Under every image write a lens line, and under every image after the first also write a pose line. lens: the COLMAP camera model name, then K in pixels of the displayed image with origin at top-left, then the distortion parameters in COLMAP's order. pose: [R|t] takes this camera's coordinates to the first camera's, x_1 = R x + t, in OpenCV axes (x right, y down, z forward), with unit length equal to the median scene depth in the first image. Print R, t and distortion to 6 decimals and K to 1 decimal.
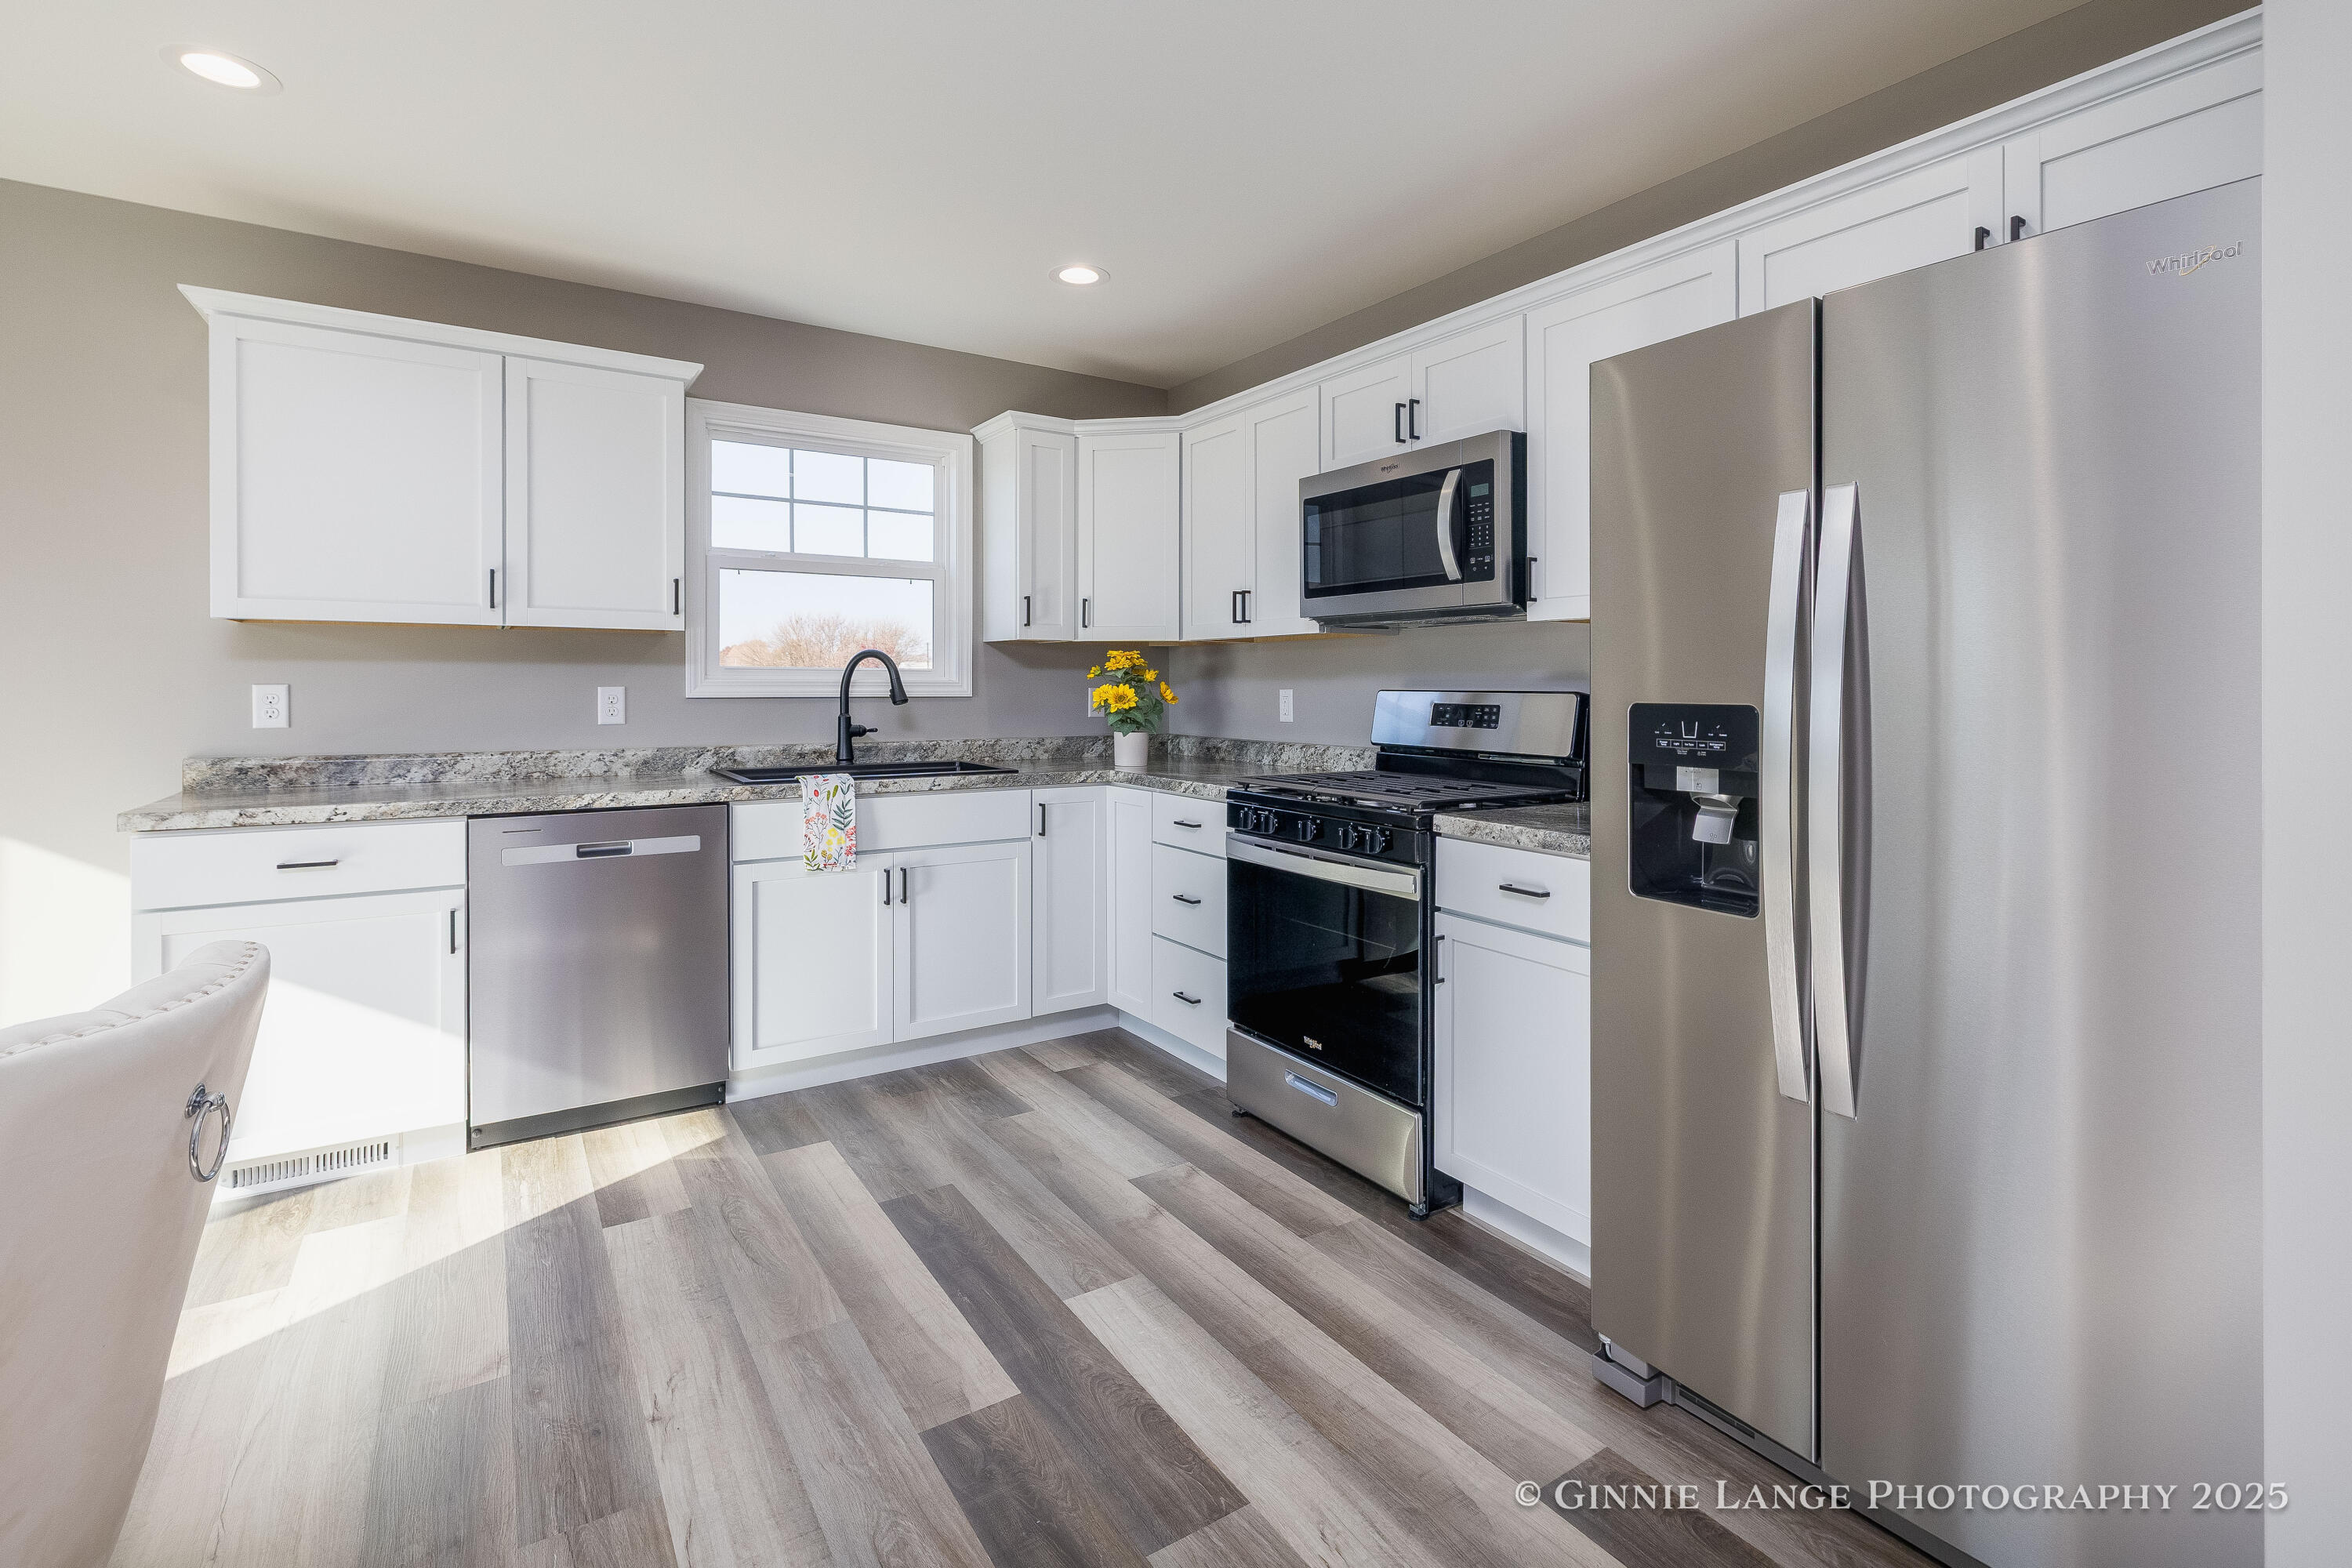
lens RADIAL K [[1066.9, 0, 1166.7], [0, 1066.9, 689.2], [0, 0, 1]] dist [0.003723, 0.000467]
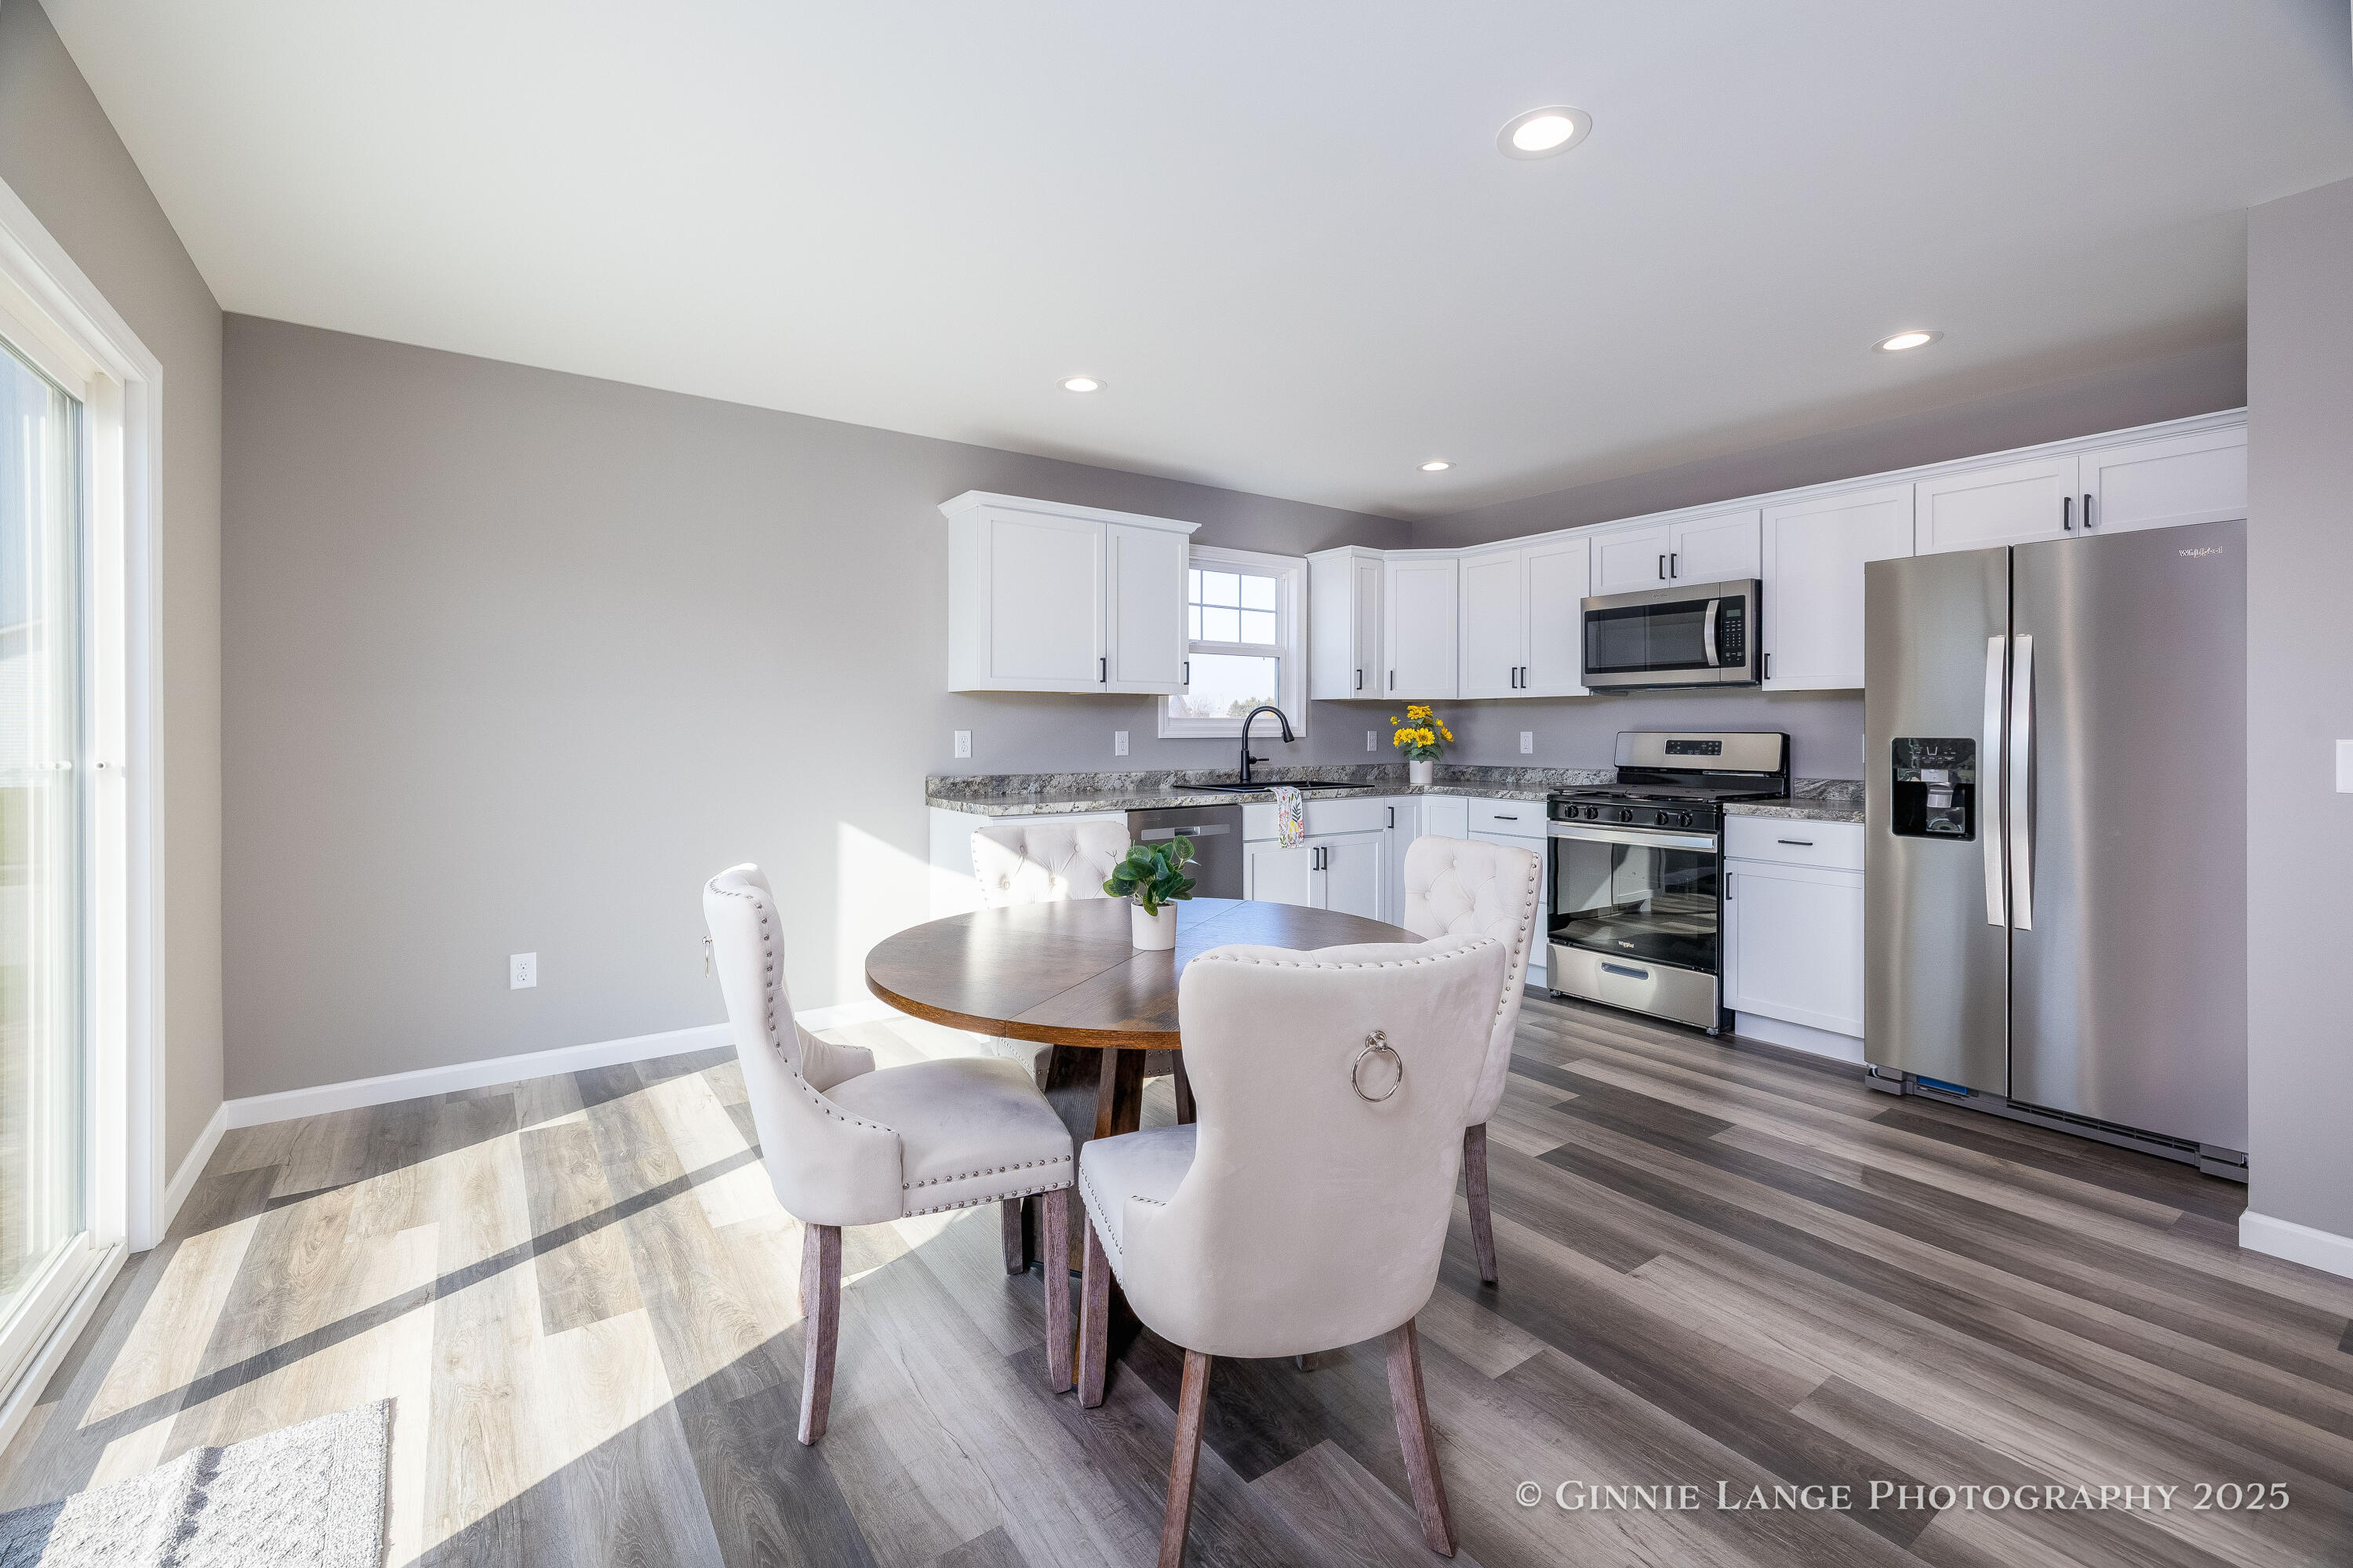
lens RADIAL K [[989.8, 0, 1140.5], [0, 989.8, 737.2], [0, 0, 1]] dist [0.001278, 0.000884]
pose [[0.999479, -0.003403, 0.032091, -0.576300], [0.003238, 0.999981, 0.005184, -0.000929], [-0.032108, -0.005078, 0.999472, -0.445274]]
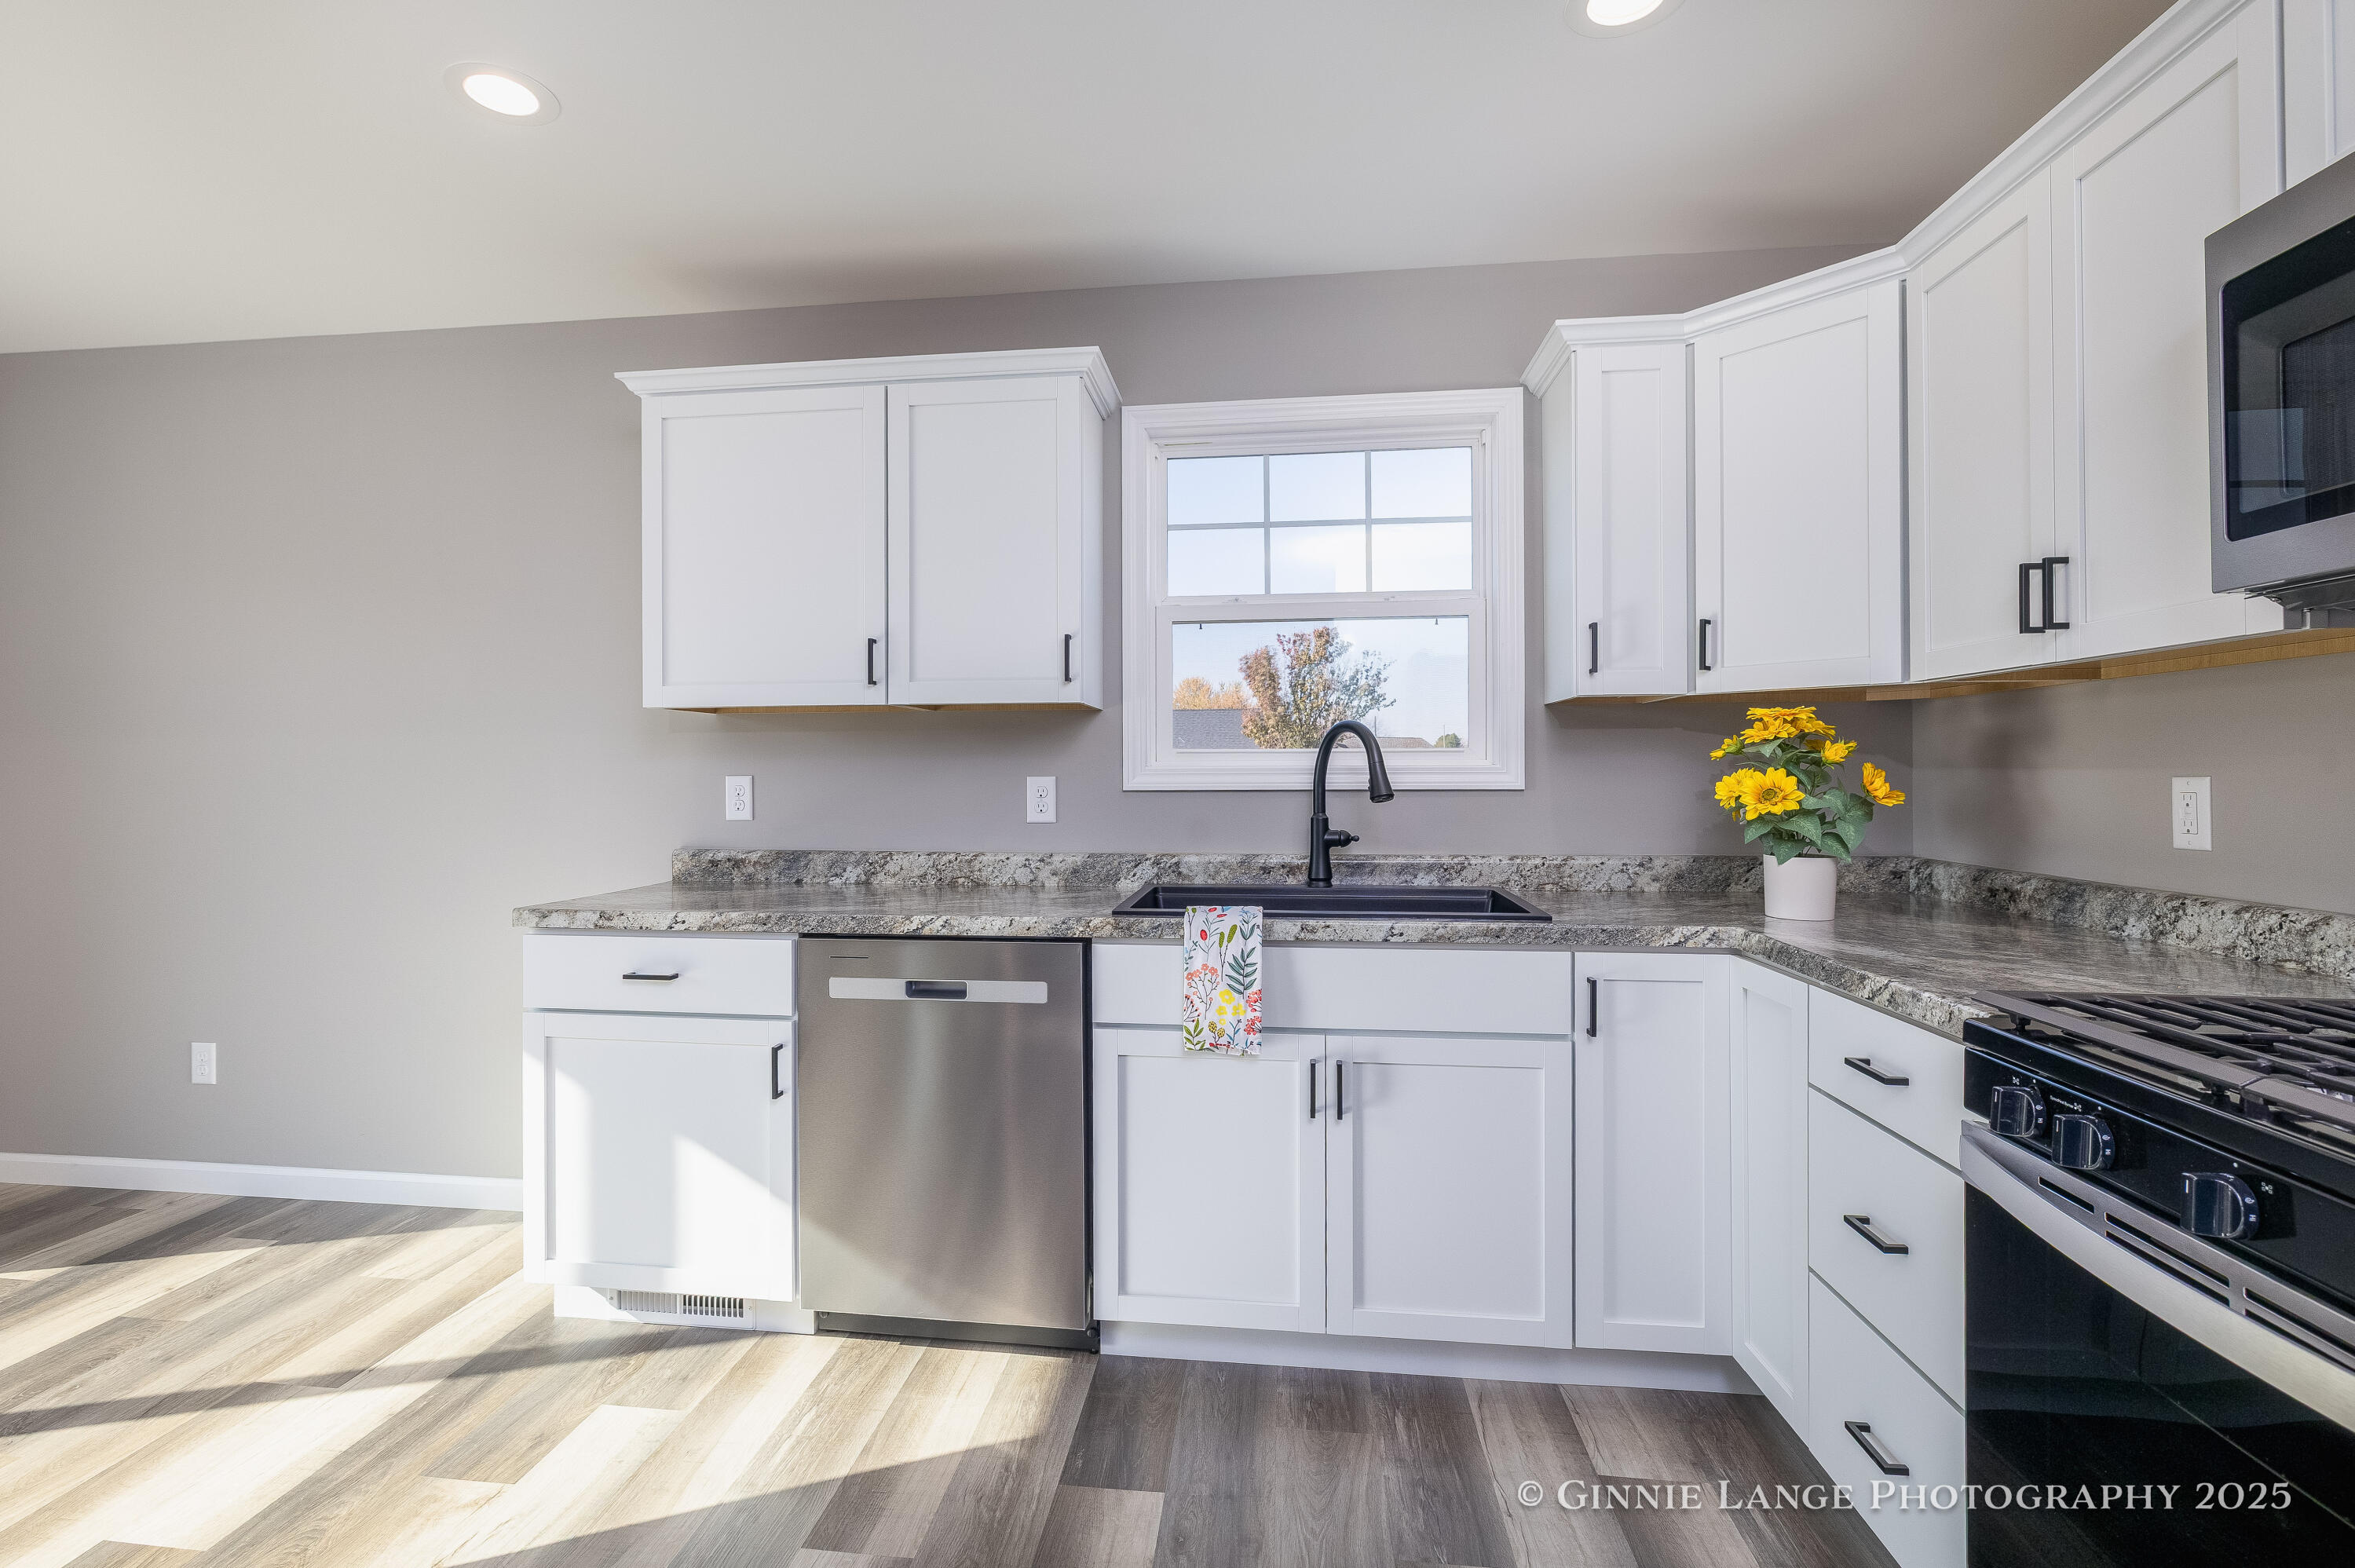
lens RADIAL K [[1065.2, 0, 1165.4], [0, 1065.2, 777.3], [0, 0, 1]] dist [-0.004833, 0.000237]
pose [[0.770979, -0.003119, -0.636853, 0.077676], [0.003132, 0.999994, -0.001106, -0.000643], [0.636853, -0.001142, 0.770984, 0.462175]]
